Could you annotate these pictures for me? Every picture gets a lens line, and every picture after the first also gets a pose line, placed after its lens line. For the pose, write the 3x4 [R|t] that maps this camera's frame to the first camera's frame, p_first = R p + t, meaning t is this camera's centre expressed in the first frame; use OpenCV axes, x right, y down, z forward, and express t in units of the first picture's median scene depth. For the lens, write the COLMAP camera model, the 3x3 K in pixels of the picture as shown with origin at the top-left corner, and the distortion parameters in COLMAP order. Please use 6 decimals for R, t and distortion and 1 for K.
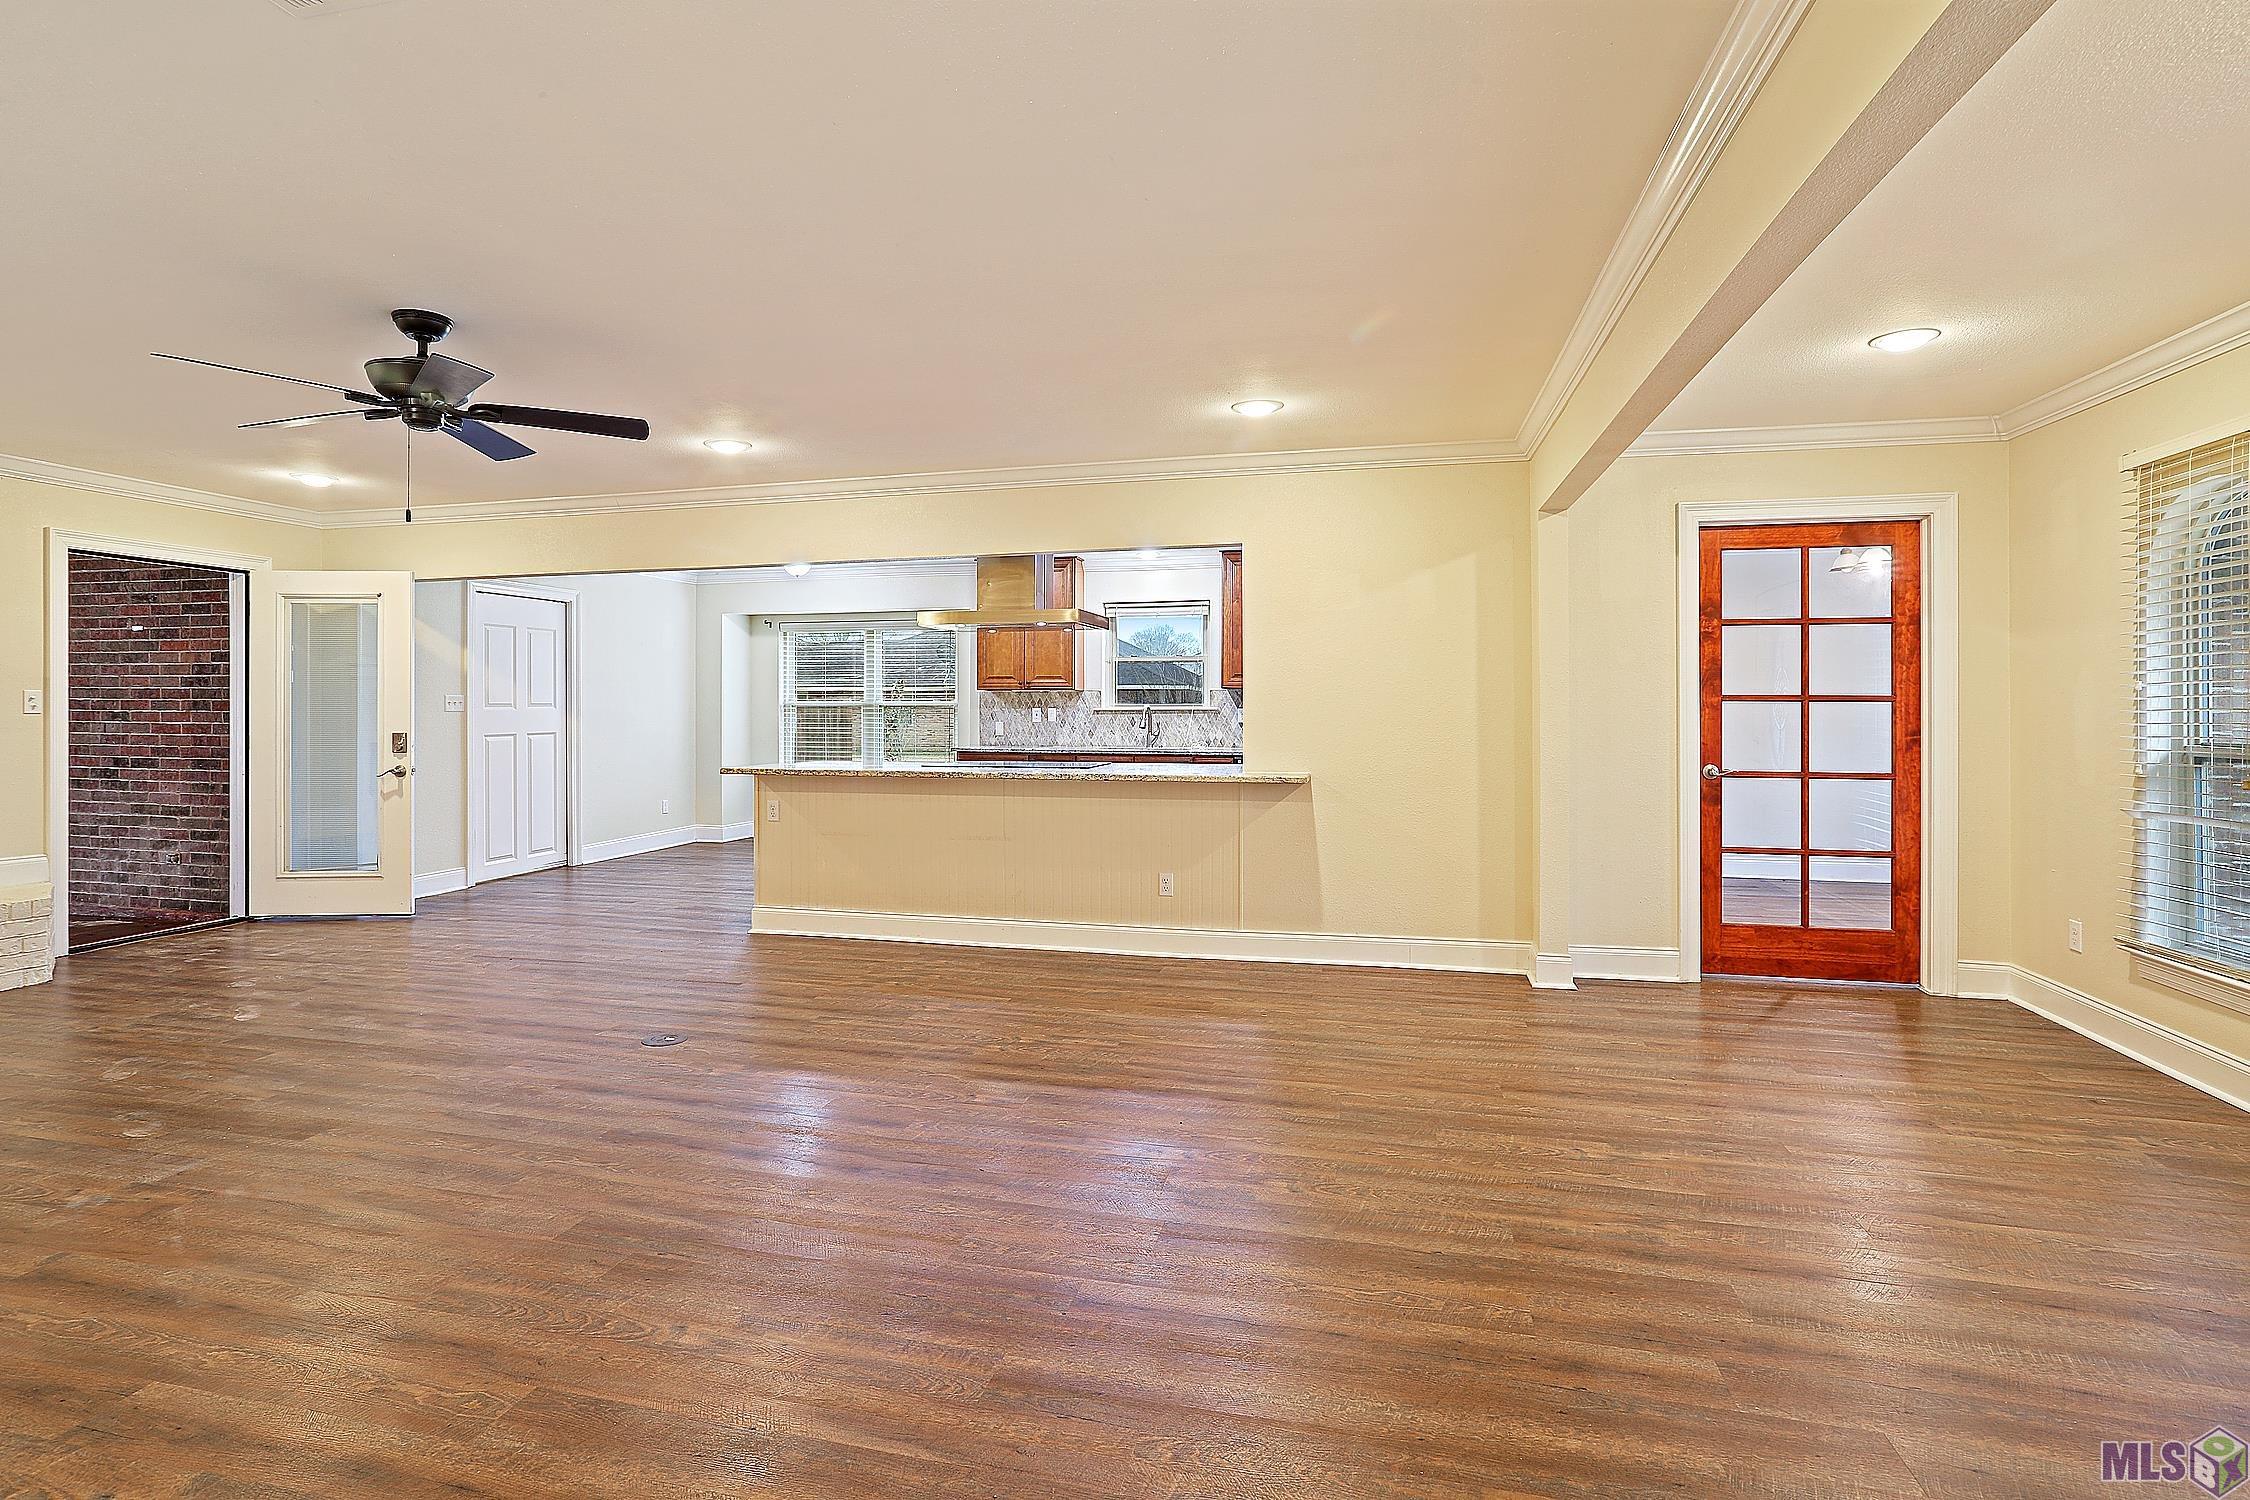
lens RADIAL K [[1078.0, 0, 1108.2], [0, 1078.0, 710.3], [0, 0, 1]] dist [-0.043844, 0.000357]
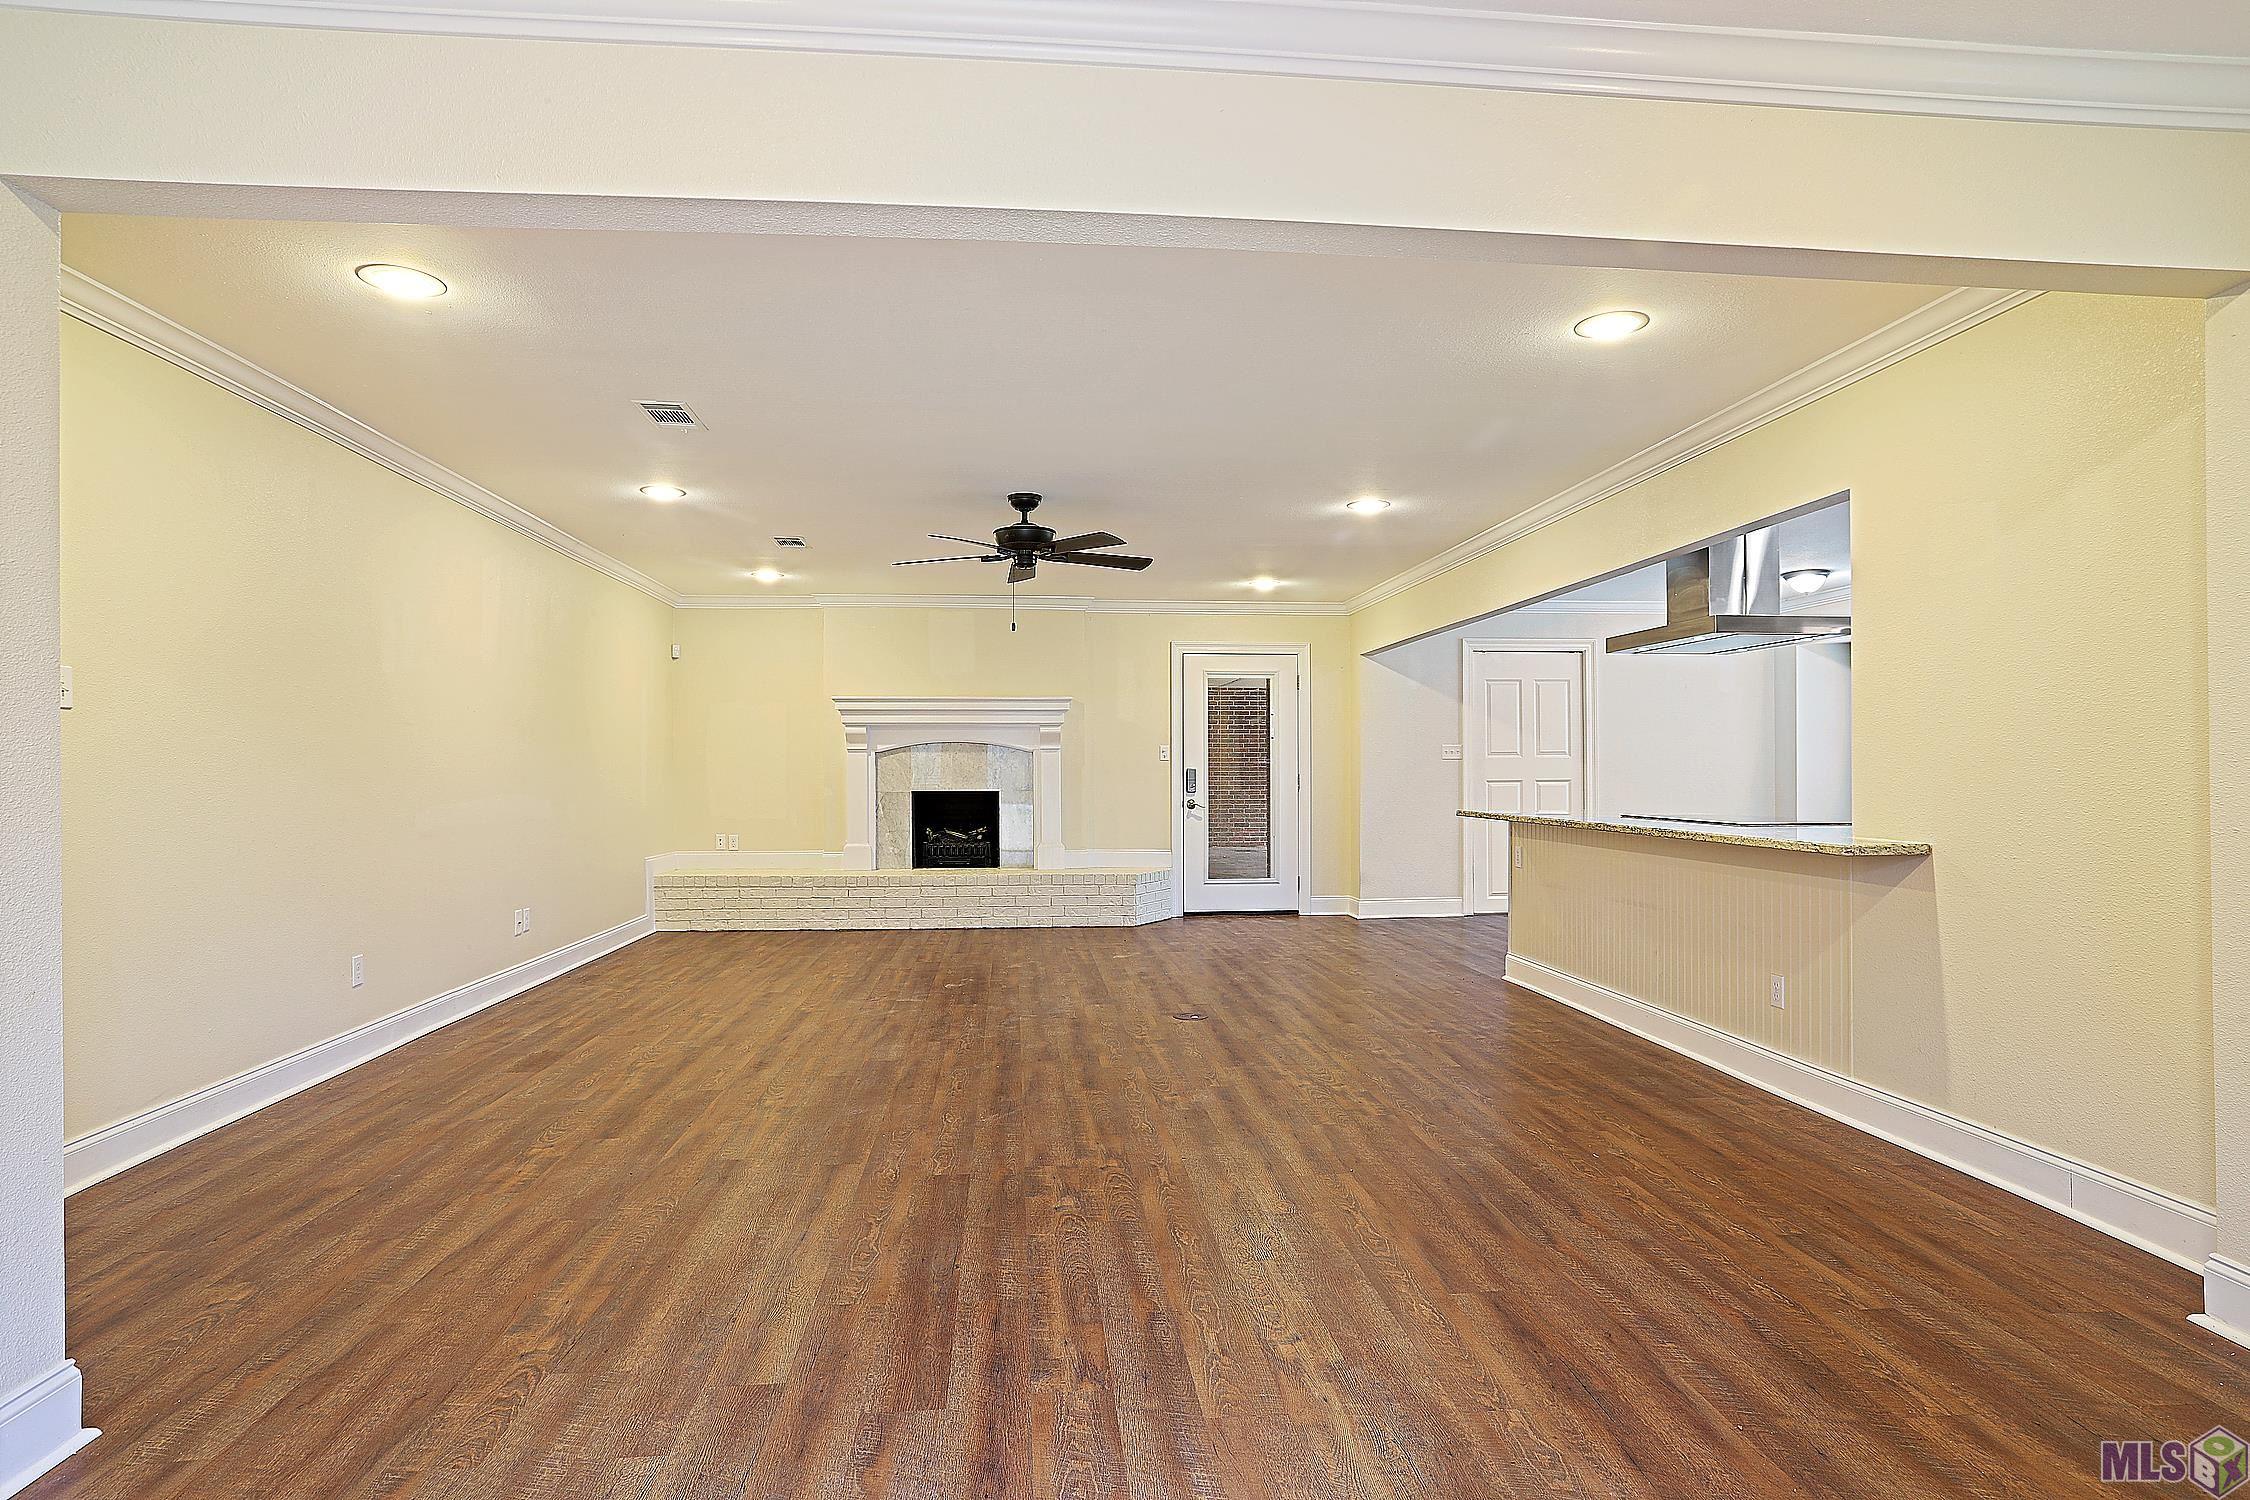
lens RADIAL K [[1196.2, 0, 1125.0], [0, 1196.2, 750.0], [0, 0, 1]] dist [-0.037988, 0.000037]
pose [[0.331103, -0.017051, -0.943441, 0.653636], [0.000955, 0.999842, -0.017735, 0.017879], [0.943594, 0.004971, 0.331067, 0.350886]]
